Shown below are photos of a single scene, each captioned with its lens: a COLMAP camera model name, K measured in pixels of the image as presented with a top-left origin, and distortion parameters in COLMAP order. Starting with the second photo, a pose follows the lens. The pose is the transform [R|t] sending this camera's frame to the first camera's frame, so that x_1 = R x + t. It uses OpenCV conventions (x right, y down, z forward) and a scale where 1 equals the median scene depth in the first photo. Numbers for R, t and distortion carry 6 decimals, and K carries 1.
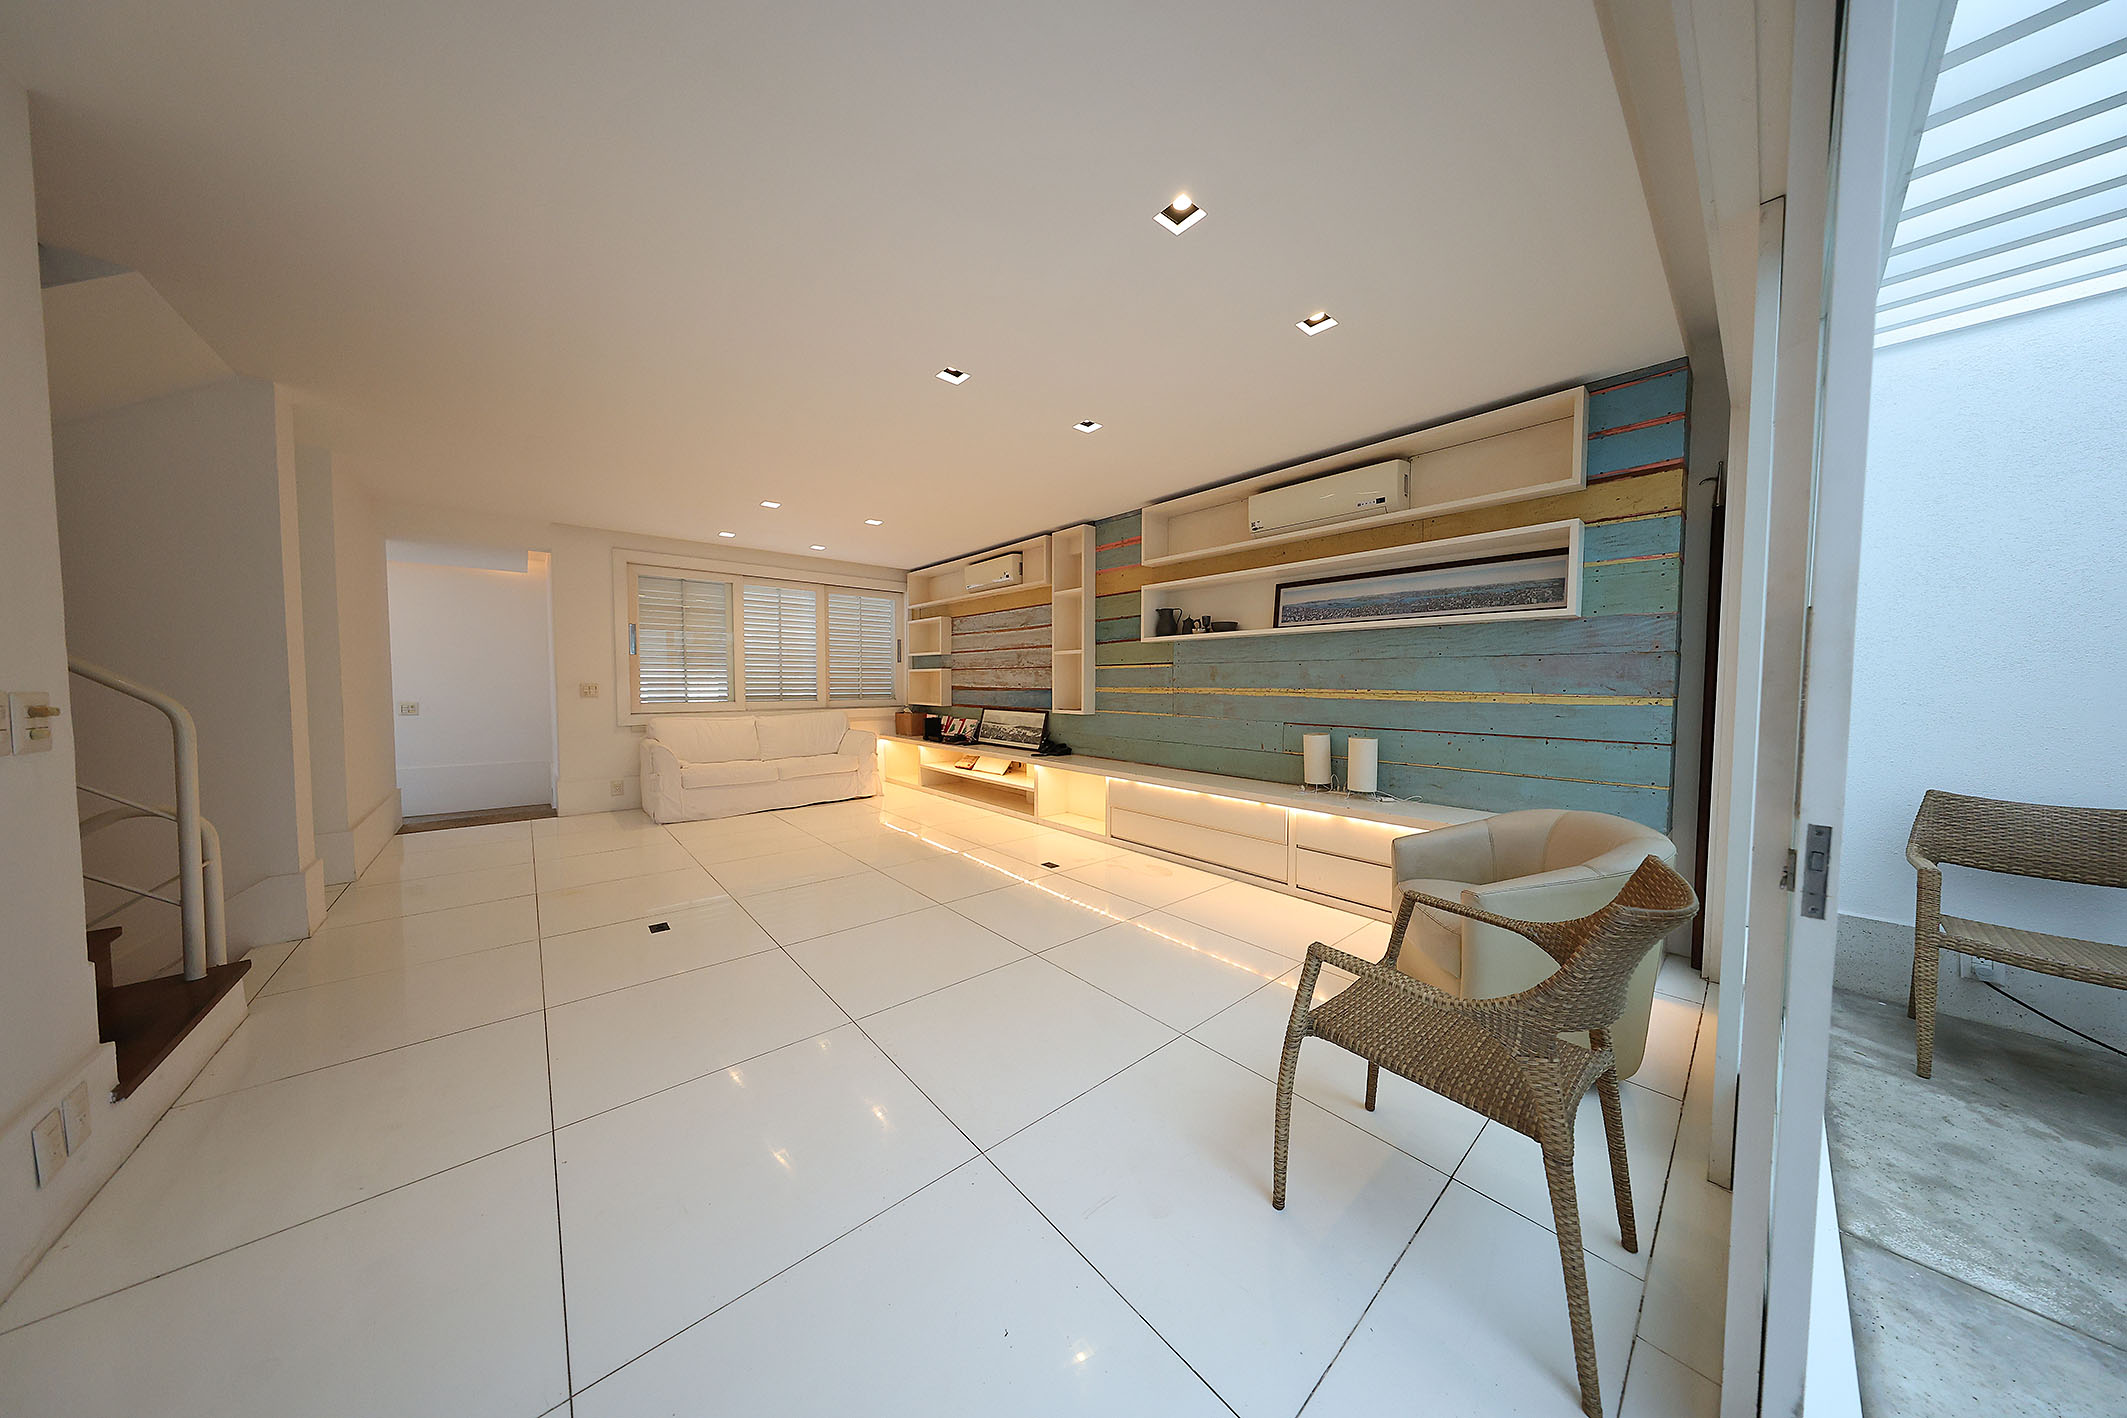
lens RADIAL K [[618.5, 0, 1057.9], [0, 618.5, 709.2], [0, 0, 1]] dist [0.000845, -0.000163]
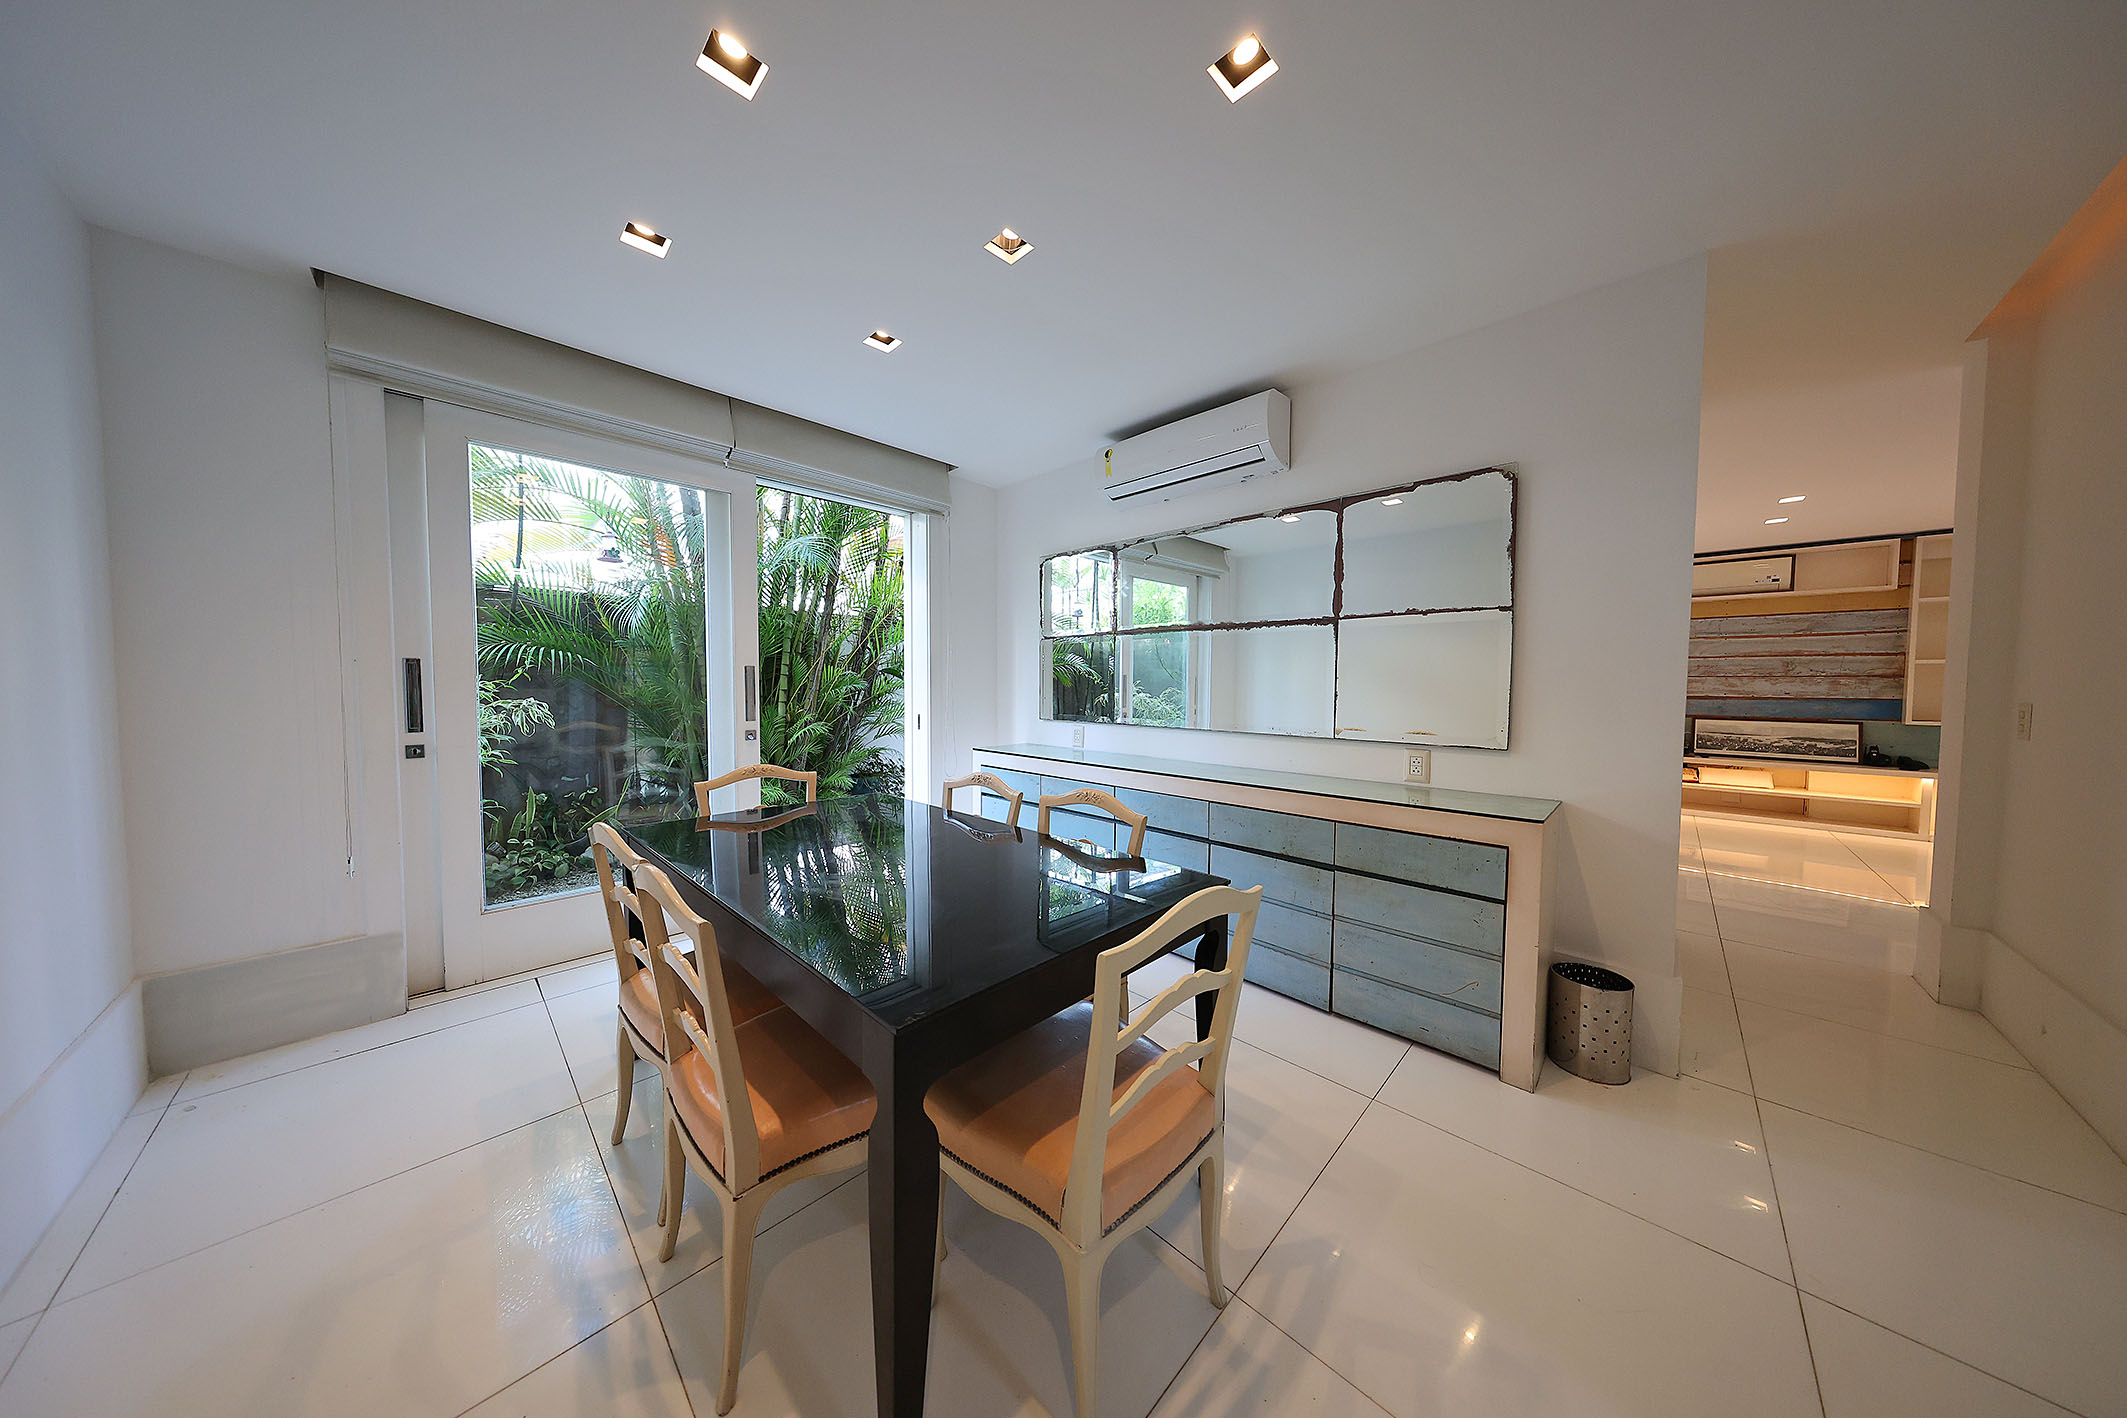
lens RADIAL K [[618.5, 0, 1069.6], [0, 618.5, 711.8], [0, 0, 1]] dist [0.000845, -0.000163]
pose [[0.994131, 0.012094, 0.107502, -2.108939], [-0.010899, 0.999872, -0.011698, 0.018672], [-0.107630, 0.010458, 0.994136, 0.282486]]
